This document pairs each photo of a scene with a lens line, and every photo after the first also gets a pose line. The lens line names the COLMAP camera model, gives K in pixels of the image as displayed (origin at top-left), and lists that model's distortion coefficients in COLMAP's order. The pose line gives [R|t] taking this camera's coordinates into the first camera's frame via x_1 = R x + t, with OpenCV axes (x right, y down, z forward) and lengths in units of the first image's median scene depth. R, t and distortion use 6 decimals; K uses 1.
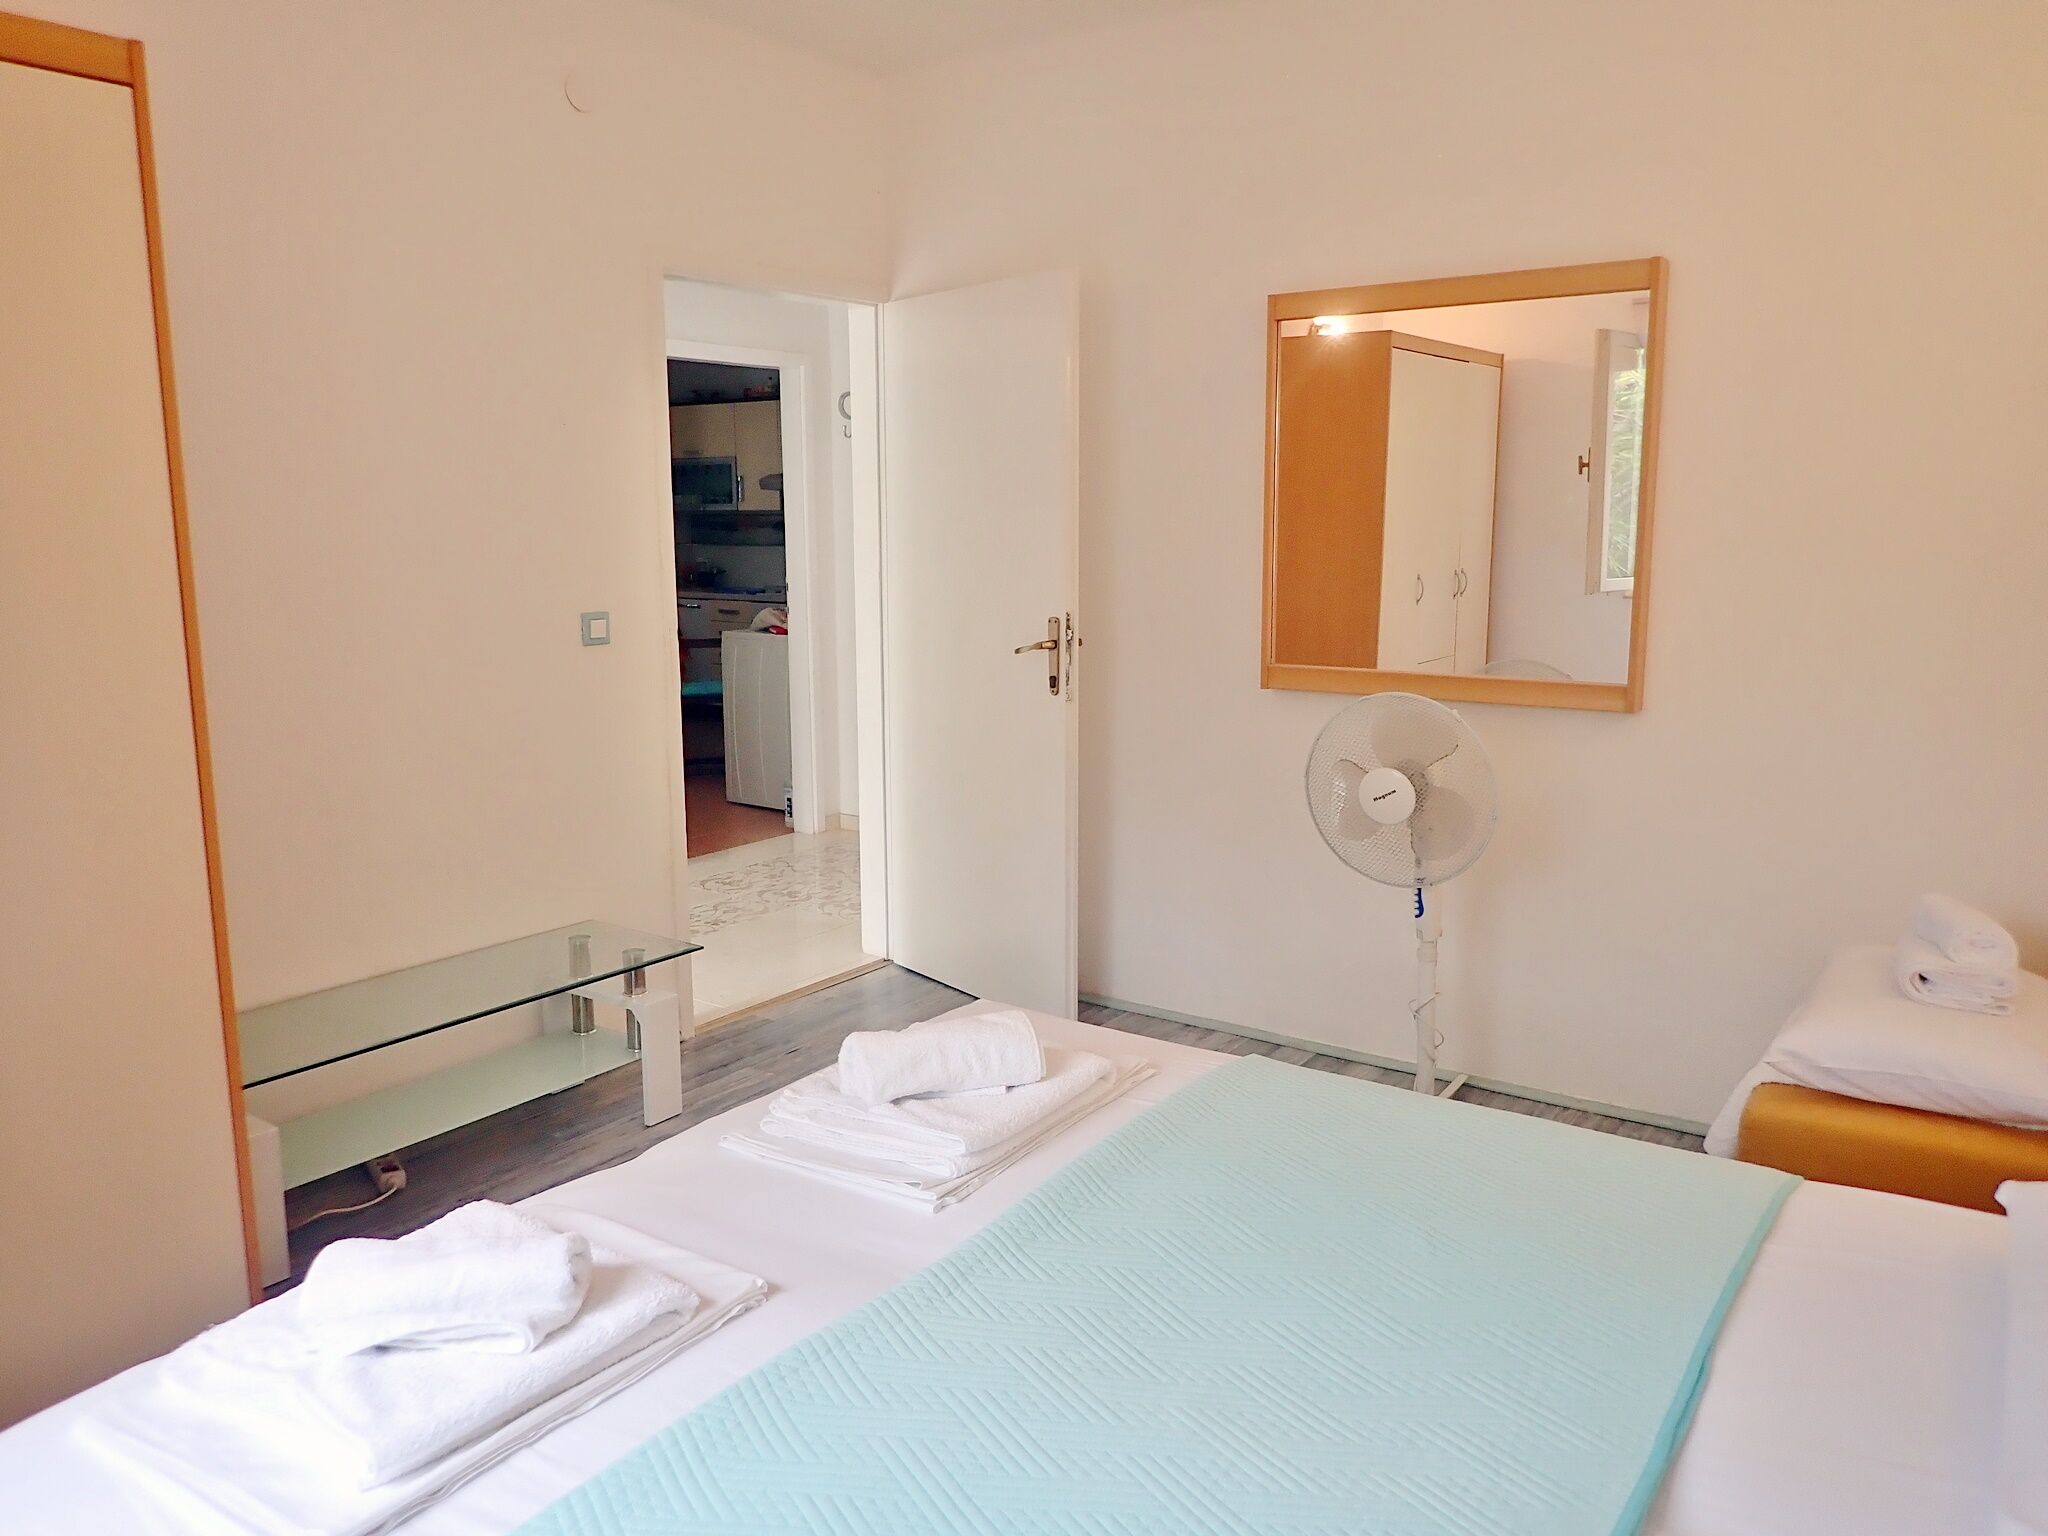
lens RADIAL K [[1511.1, 0, 1028.8], [0, 1511.1, 767.8], [0, 0, 1]] dist [-0.006718, -0.002572]
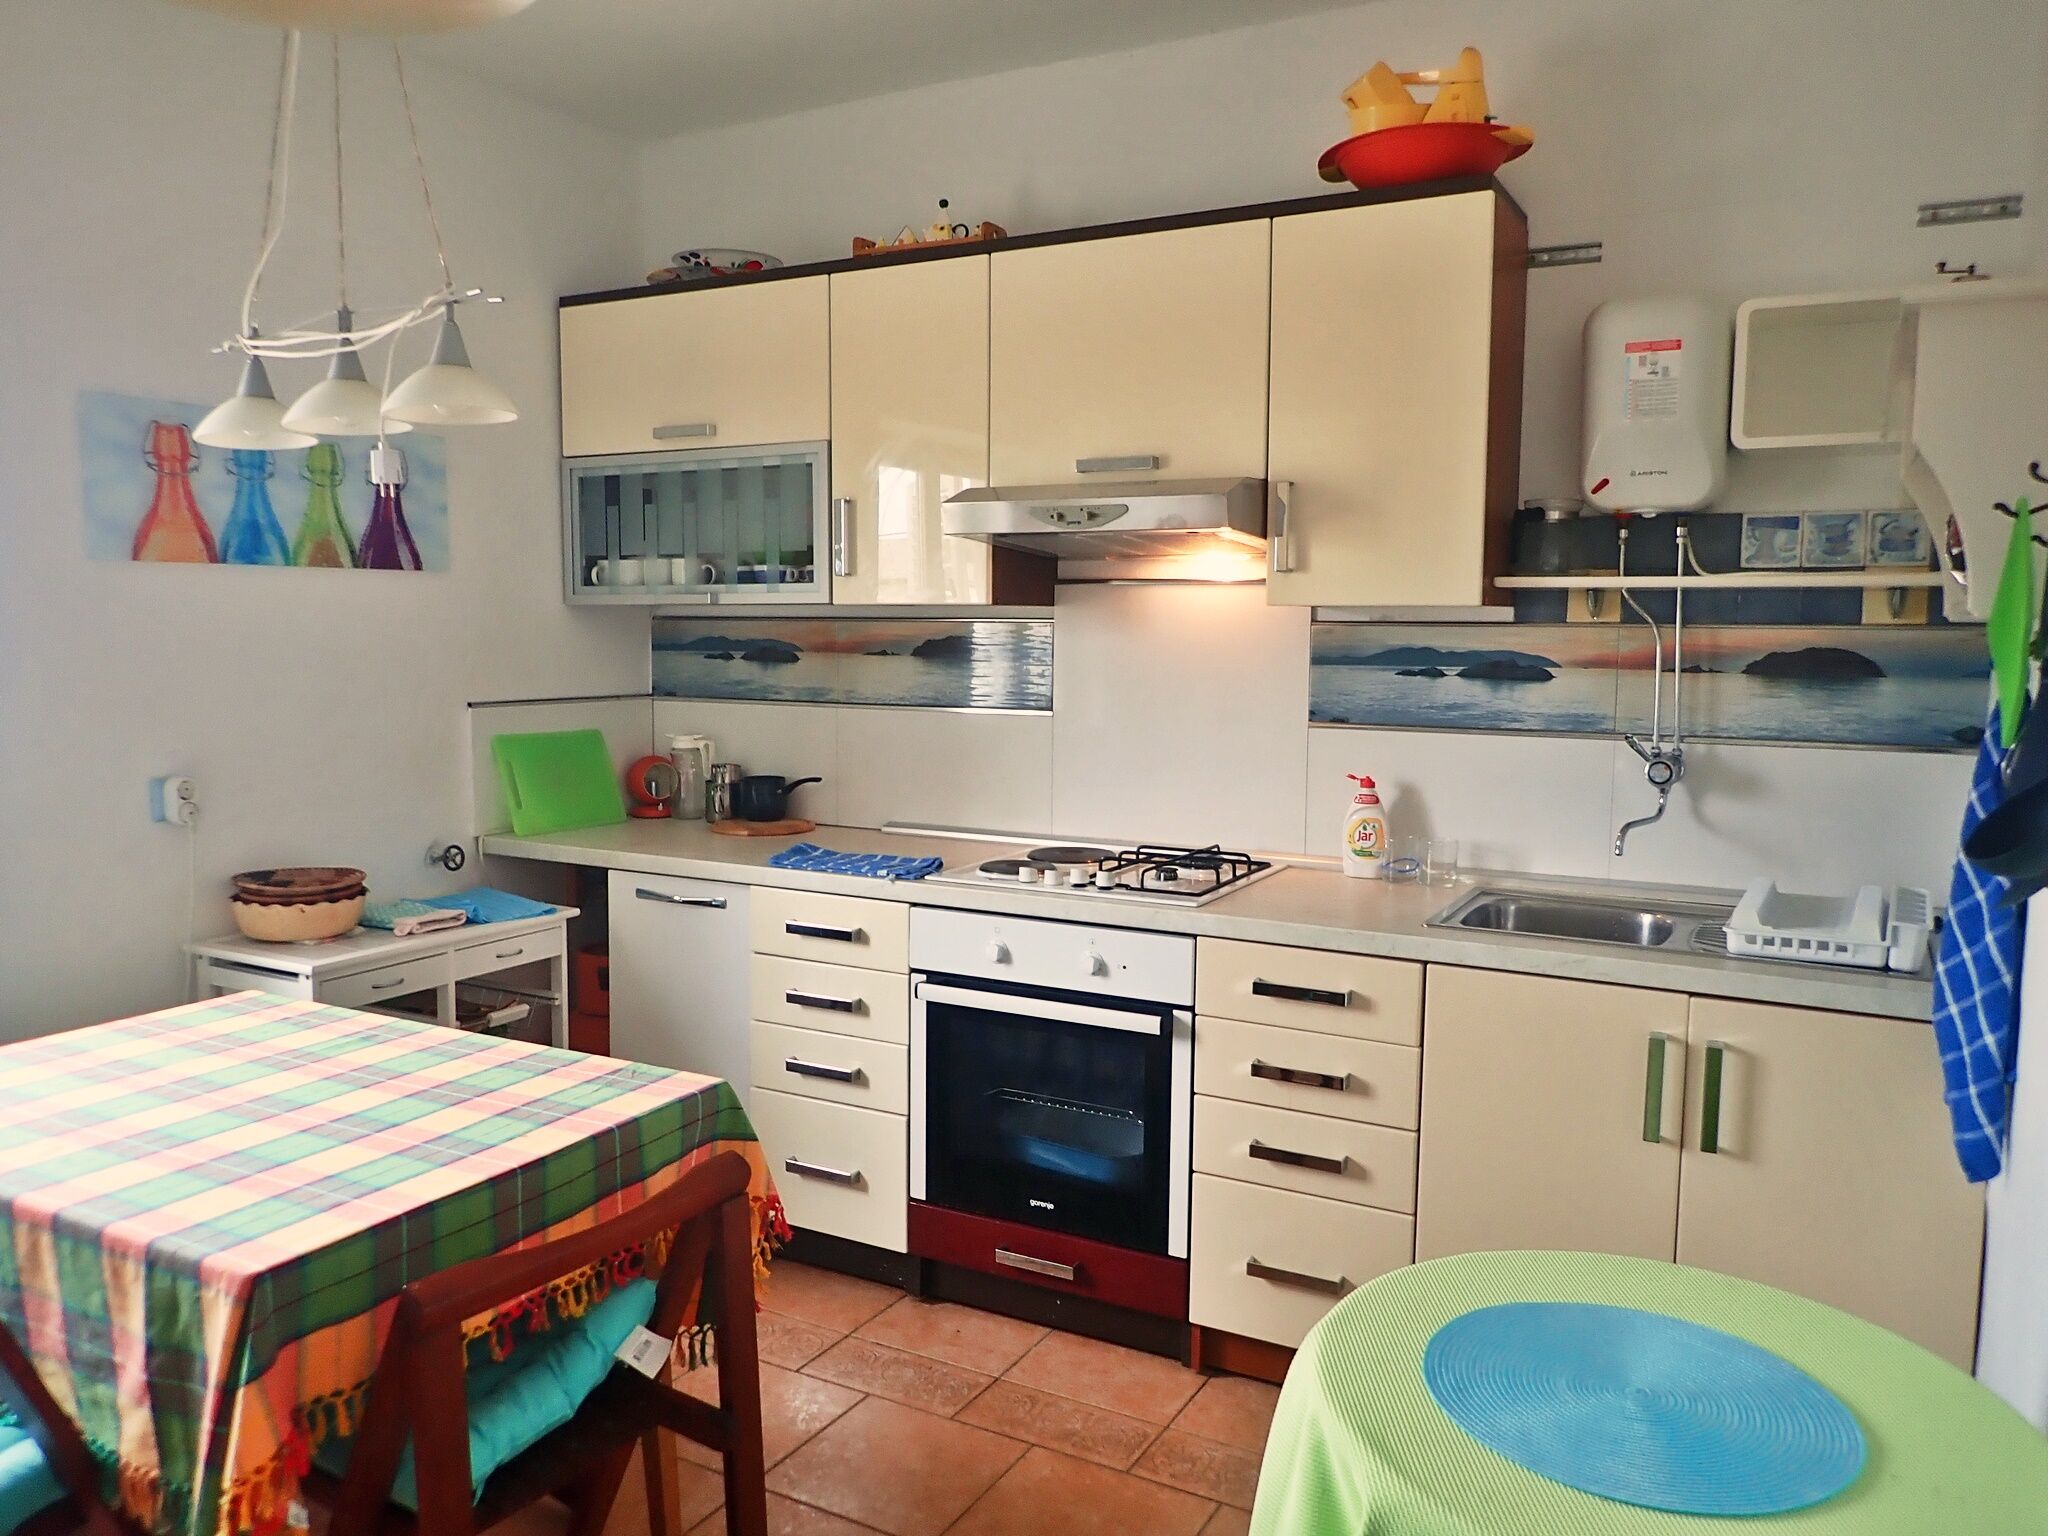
lens RADIAL K [[1511.1, 0, 1026.4], [0, 1511.1, 770.4], [0, 0, 1]] dist [-0.006718, -0.002572]
pose [[0.992363, -0.001456, 0.123343, -0.188844], [0.010809, 0.997110, -0.075198, -0.108312], [-0.122877, 0.075957, 0.989511, 0.666695]]
